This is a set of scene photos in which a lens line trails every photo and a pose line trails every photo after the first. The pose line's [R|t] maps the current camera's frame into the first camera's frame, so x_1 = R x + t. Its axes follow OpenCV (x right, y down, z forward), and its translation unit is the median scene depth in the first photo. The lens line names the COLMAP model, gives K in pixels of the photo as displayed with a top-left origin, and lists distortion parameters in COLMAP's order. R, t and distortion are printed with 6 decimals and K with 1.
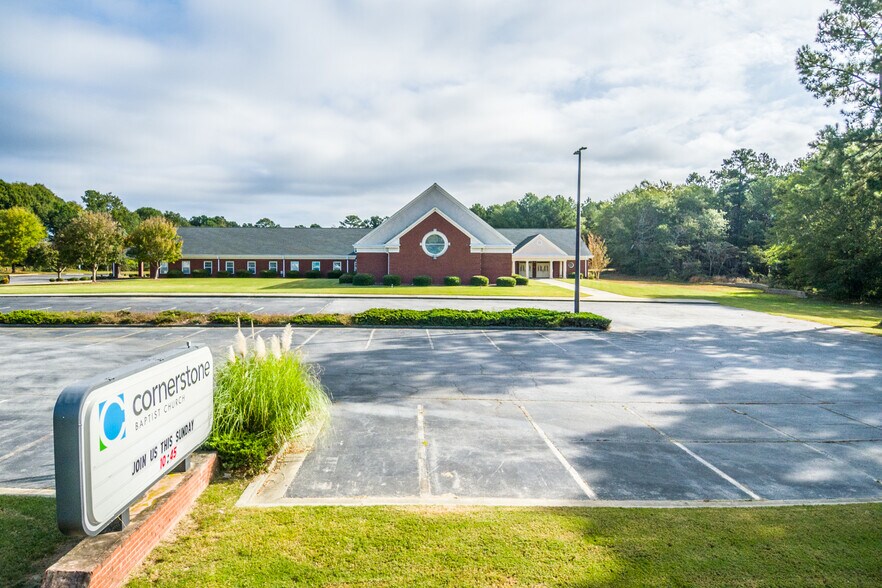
lens RADIAL K [[524.3, 0, 428.6], [0, 524.3, 279.8], [0, 0, 1]] dist [0.085117, -0.109554]
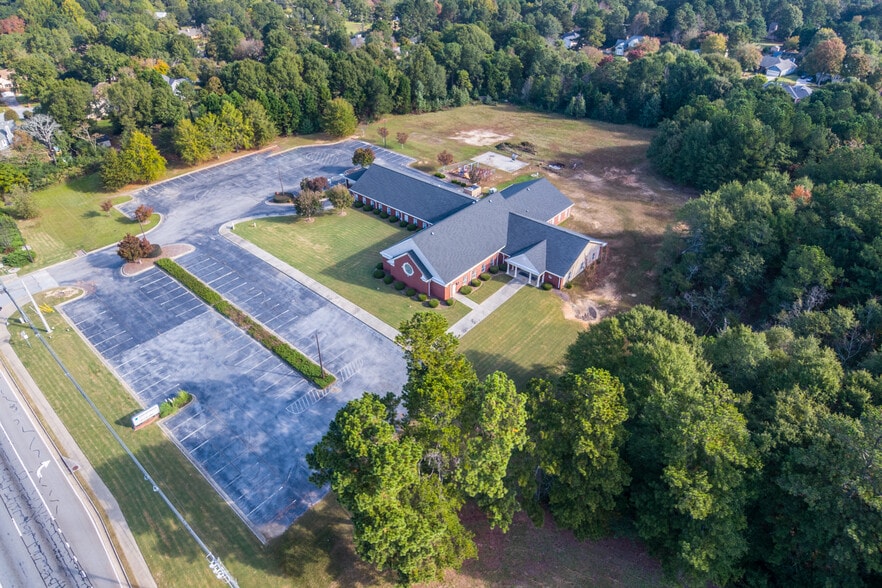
lens RADIAL K [[524.3, 0, 428.6], [0, 524.3, 279.8], [0, 0, 1]] dist [0.085117, -0.109554]
pose [[0.722949, 0.380692, -0.576558, 0.848246], [-0.017266, 0.844195, 0.535759, -0.763847], [0.690686, -0.377371, 0.616882, -0.069489]]
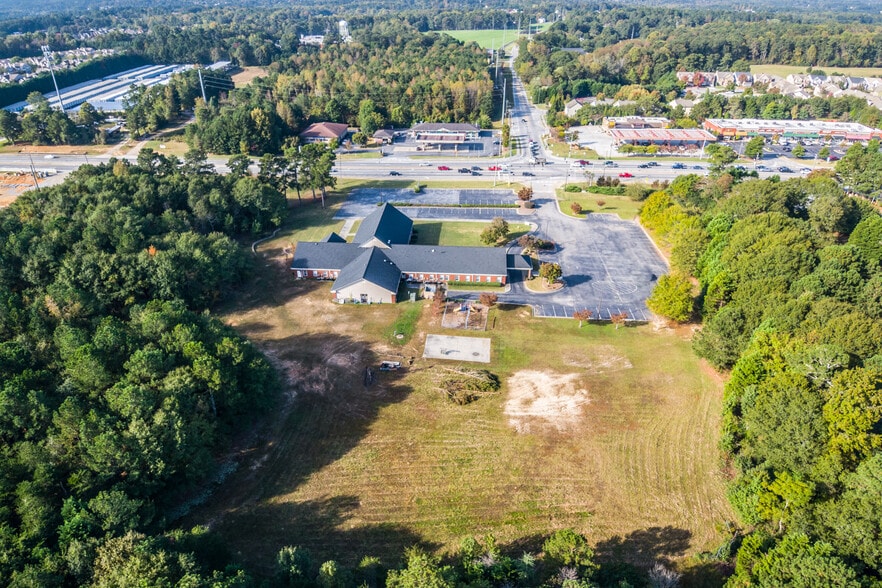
lens RADIAL K [[524.3, 0, 428.6], [0, 524.3, 279.8], [0, 0, 1]] dist [0.085117, -0.109554]
pose [[-0.994493, -0.049334, 0.092460, -0.419264], [0.005483, 0.856564, 0.516011, -1.072067], [-0.104655, 0.513677, -0.851577, 2.962239]]
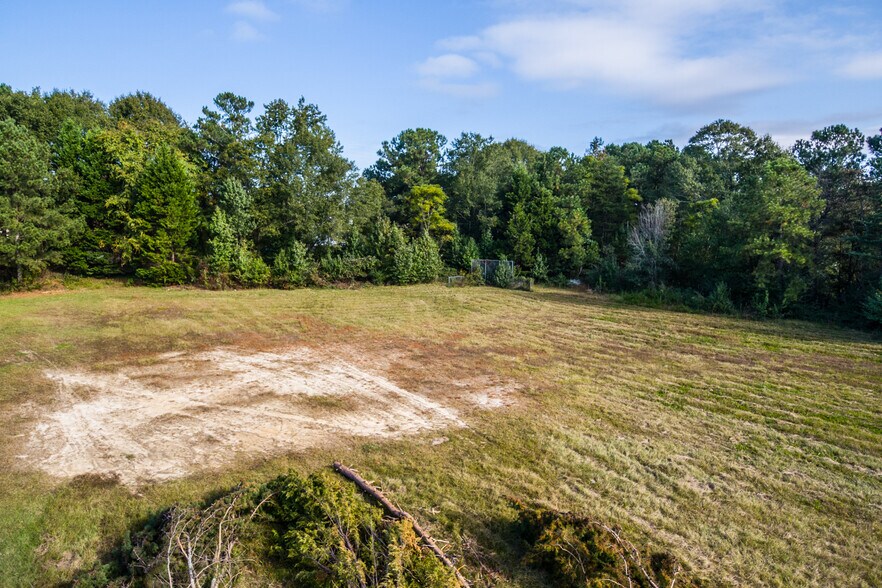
lens RADIAL K [[524.3, 0, 428.6], [0, 524.3, 279.8], [0, 0, 1]] dist [0.085117, -0.109554]
pose [[0.512546, 0.105788, -0.852118, -0.306591], [-0.032953, 0.994074, 0.103591, -0.126874], [0.858027, -0.025015, 0.512995, 1.765904]]
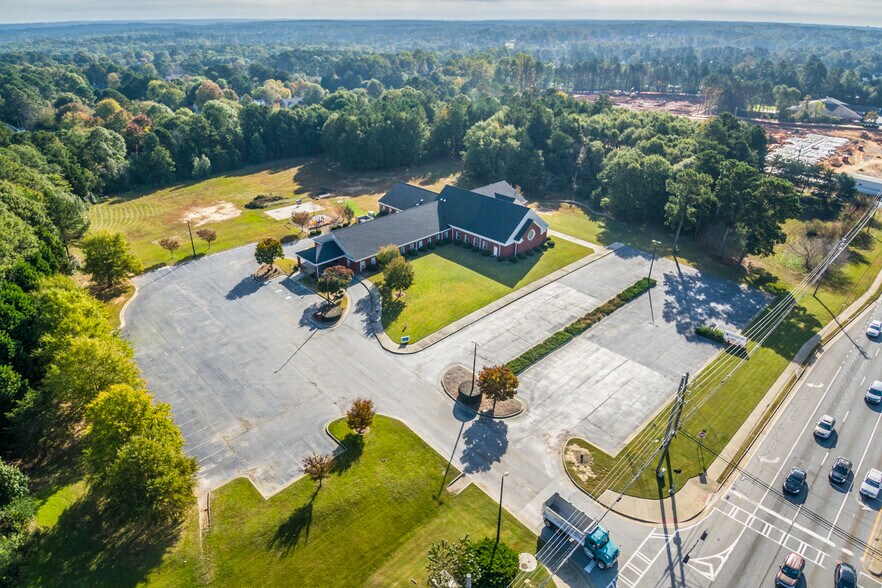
lens RADIAL K [[524.3, 0, 428.6], [0, 524.3, 279.8], [0, 0, 1]] dist [0.085117, -0.109554]
pose [[0.744957, -0.296283, 0.597709, -1.313800], [0.022308, 0.906527, 0.421558, -0.651629], [-0.666740, -0.300709, 0.681933, -0.245881]]
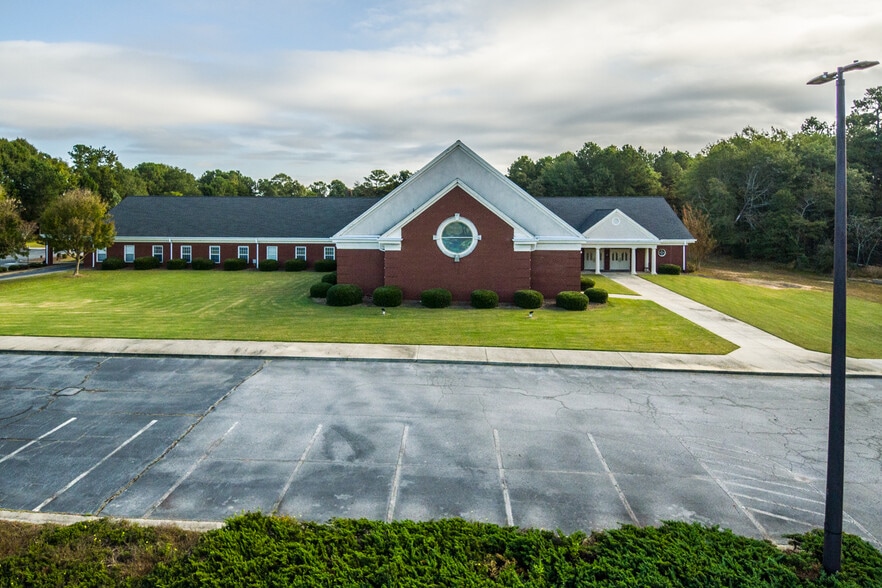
lens RADIAL K [[552.2, 0, 431.3], [0, 552.2, 222.8], [0, 0, 1]] dist [0.094238, -0.135506]
pose [[0.997184, 0.001840, -0.074970, 0.023155], [-0.002856, 0.999906, -0.013443, -0.057321], [0.074938, 0.013619, 0.997095, 0.247664]]
